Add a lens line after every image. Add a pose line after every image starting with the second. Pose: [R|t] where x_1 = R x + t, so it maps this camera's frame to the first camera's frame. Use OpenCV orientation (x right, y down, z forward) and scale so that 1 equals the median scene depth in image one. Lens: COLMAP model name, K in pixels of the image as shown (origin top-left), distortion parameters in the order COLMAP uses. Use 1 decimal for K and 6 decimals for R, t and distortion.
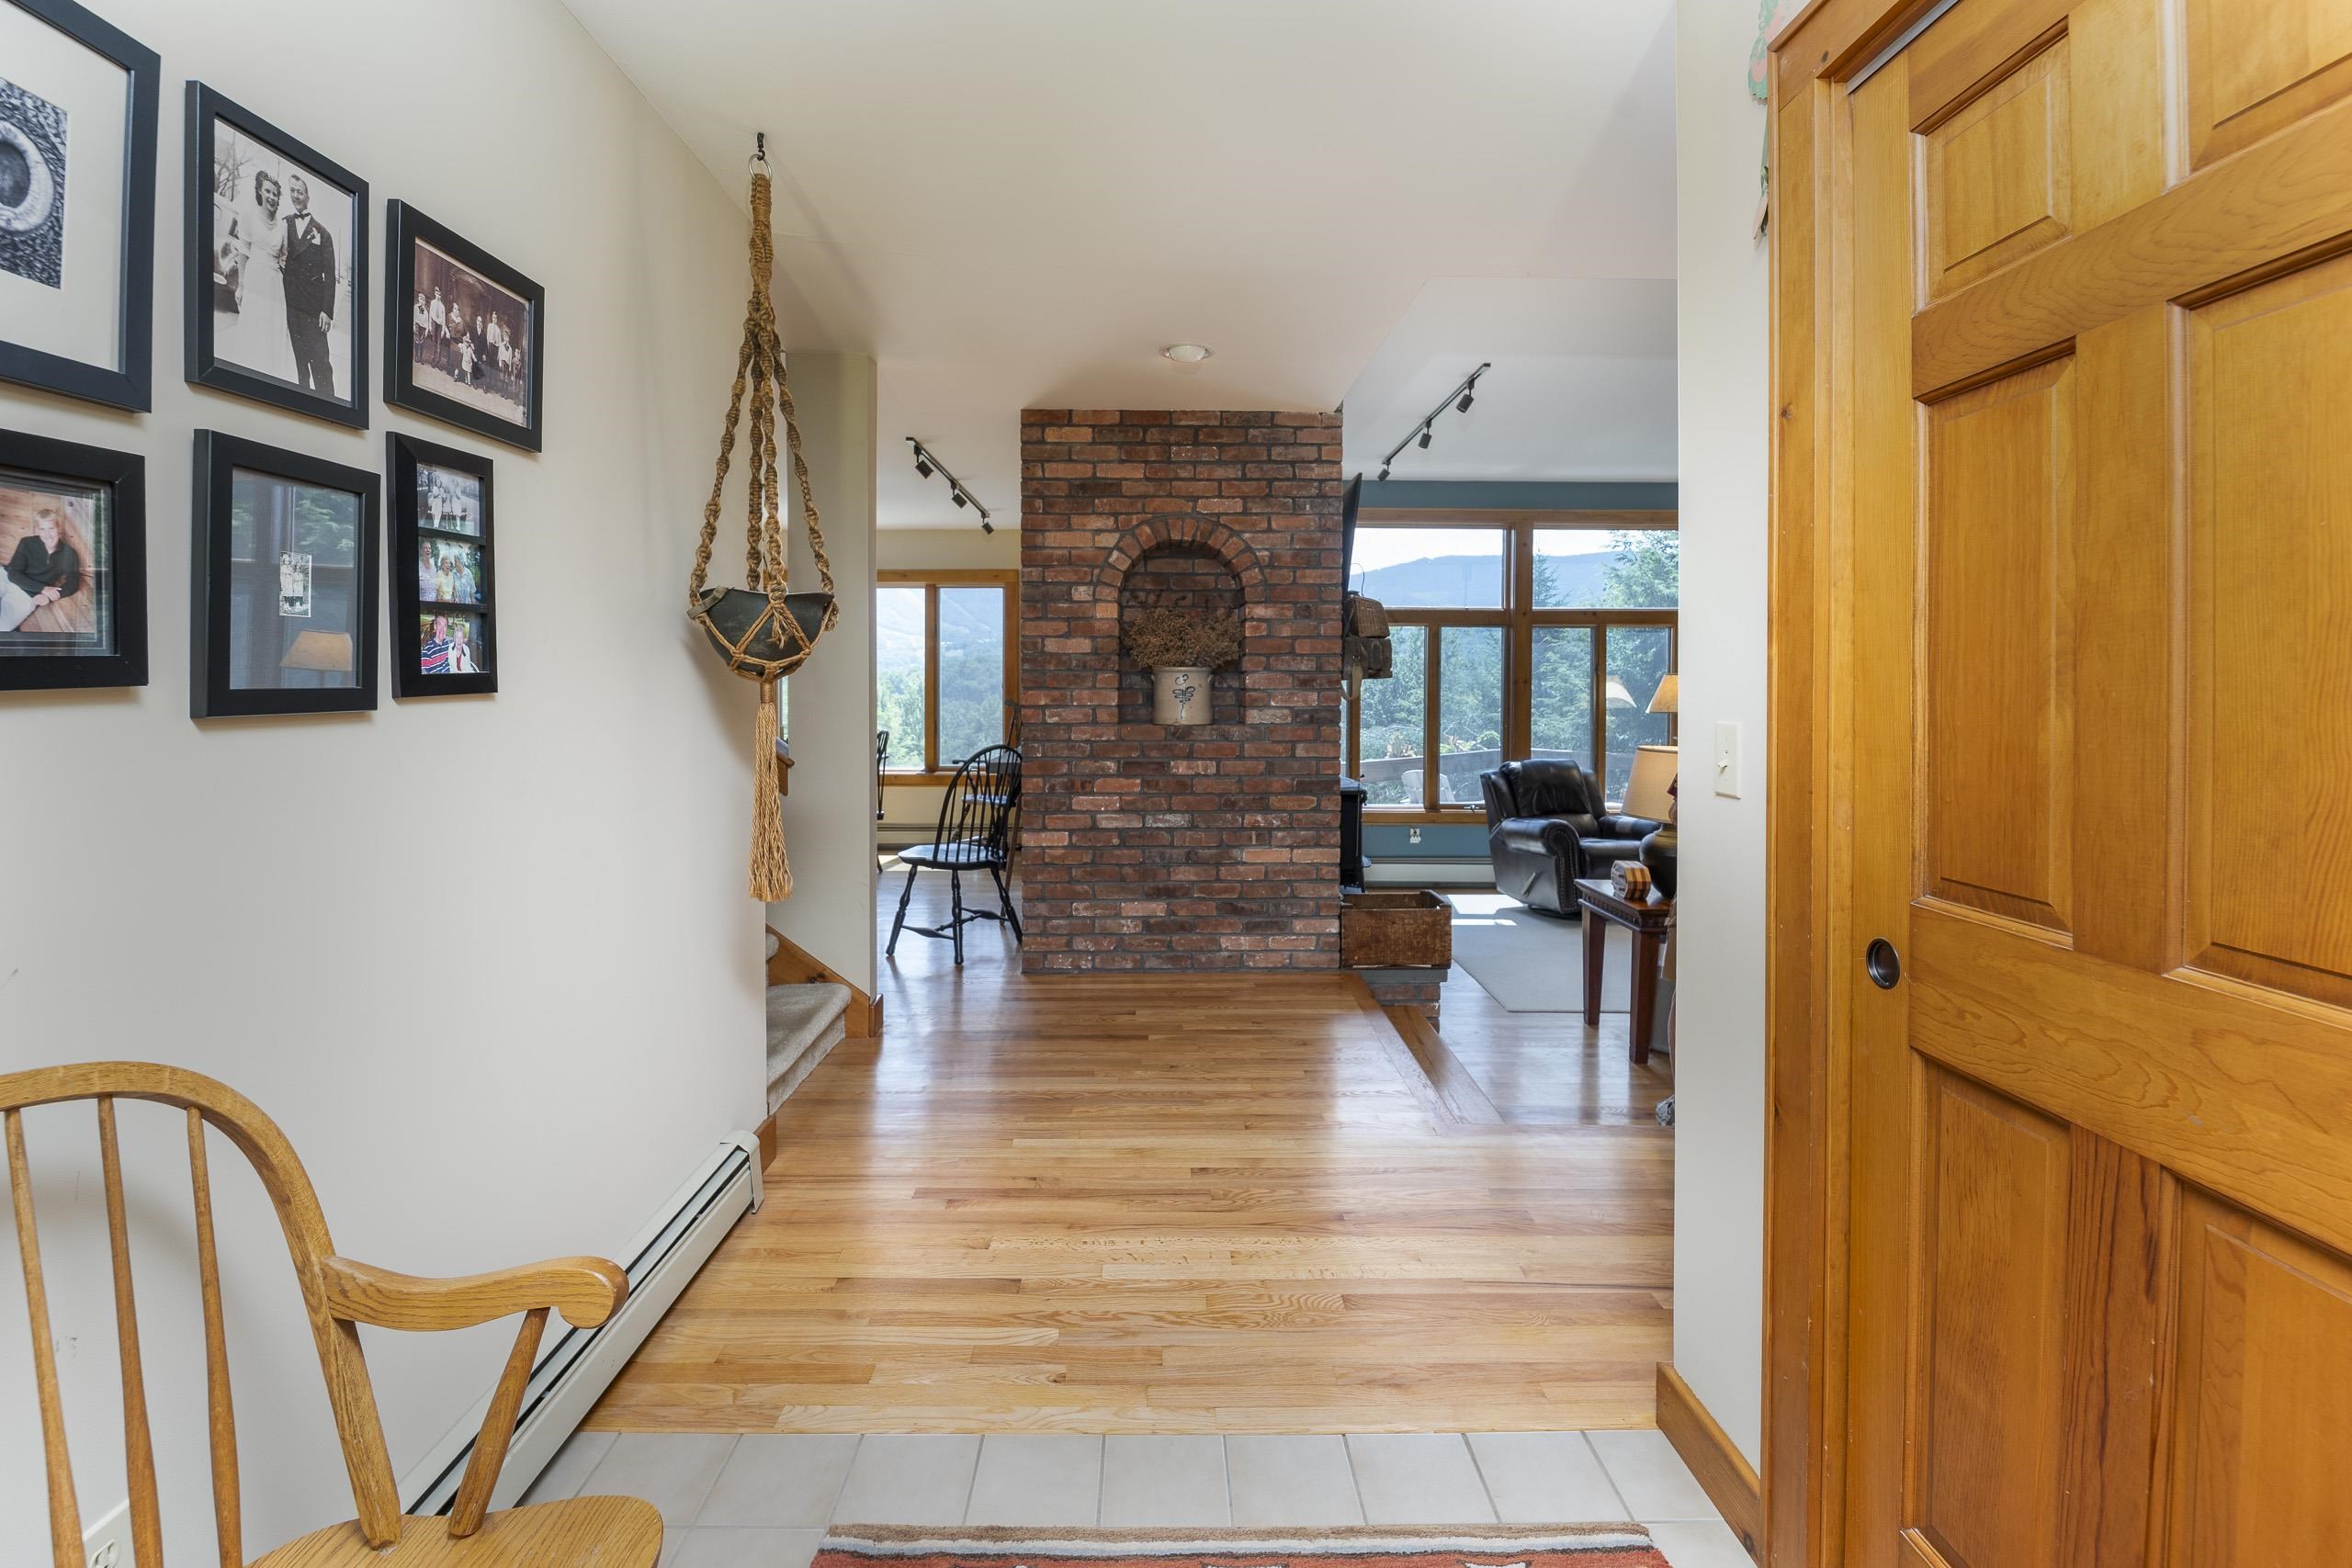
lens RADIAL K [[1080.4, 0, 1132.5], [0, 1080.4, 695.2], [0, 0, 1]] dist [-0.007299, -0.008681]
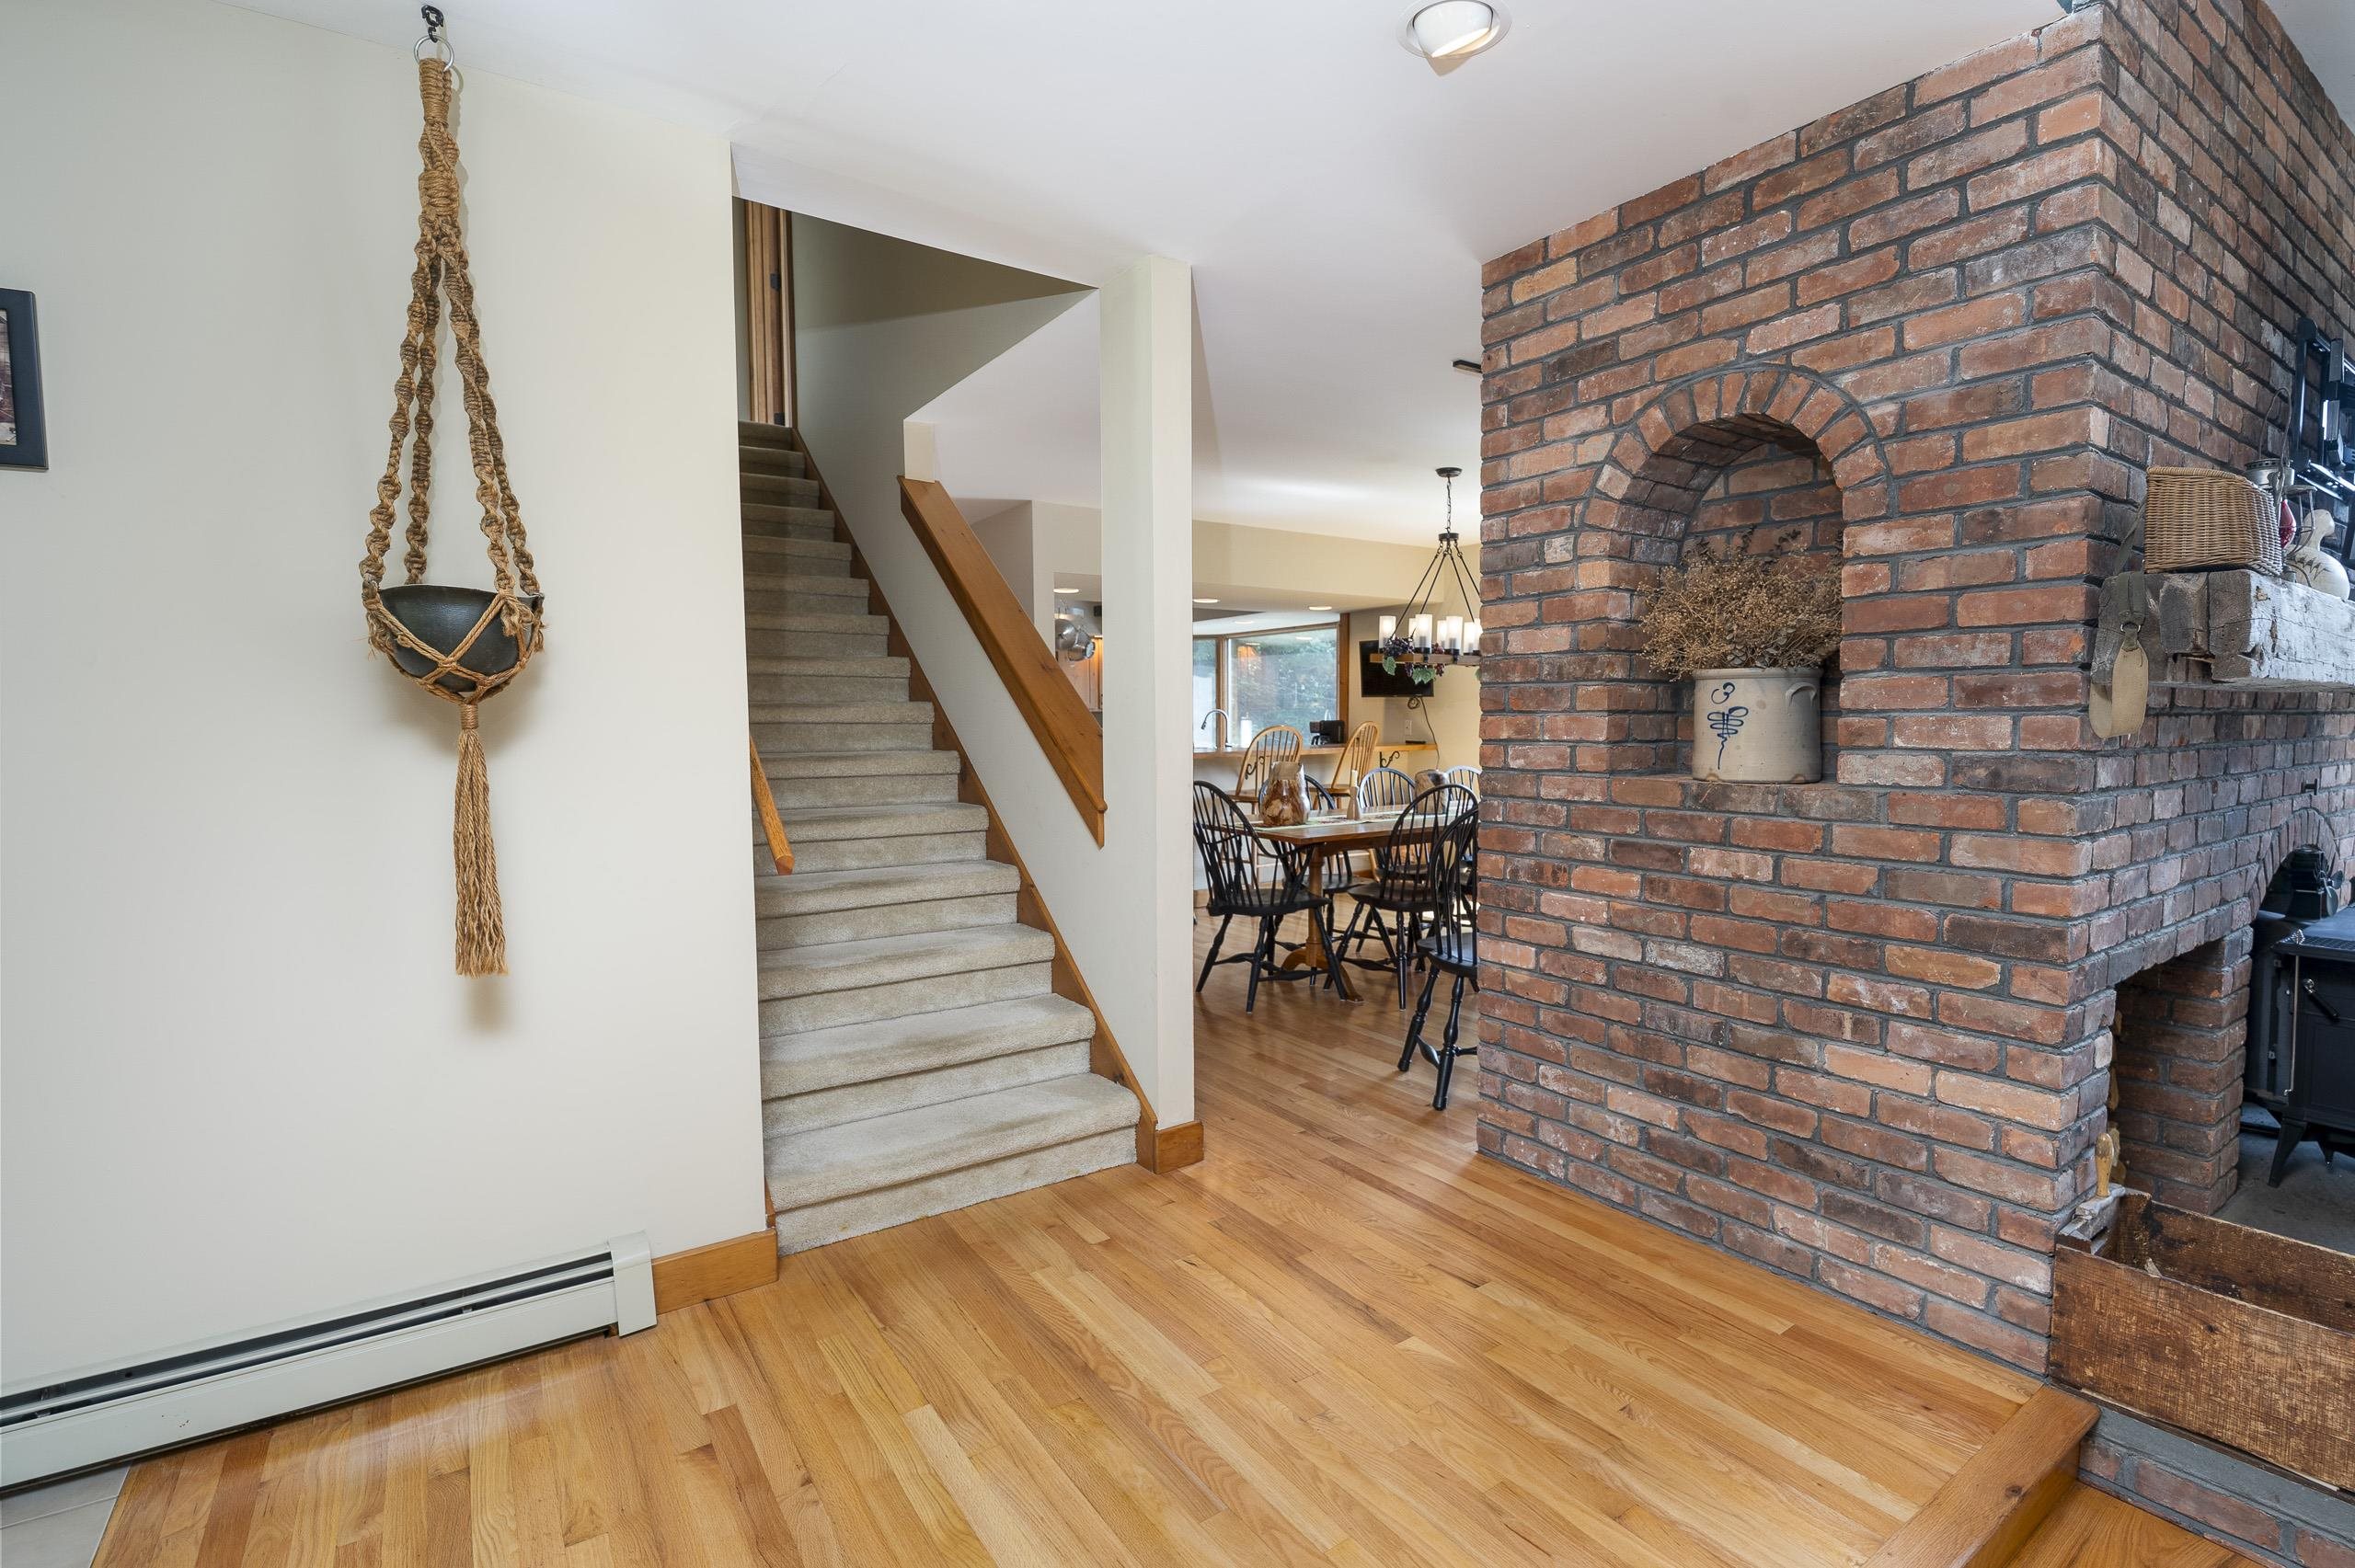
lens RADIAL K [[1081.7, 0, 1185.3], [0, 1081.7, 783.6], [0, 0, 1]] dist [-0.007299, -0.008681]
pose [[0.590492, 0.045891, -0.805738, 0.315152], [-0.005891, 0.998600, 0.052558, 0.003260], [0.807022, -0.026289, 0.589936, 0.489473]]
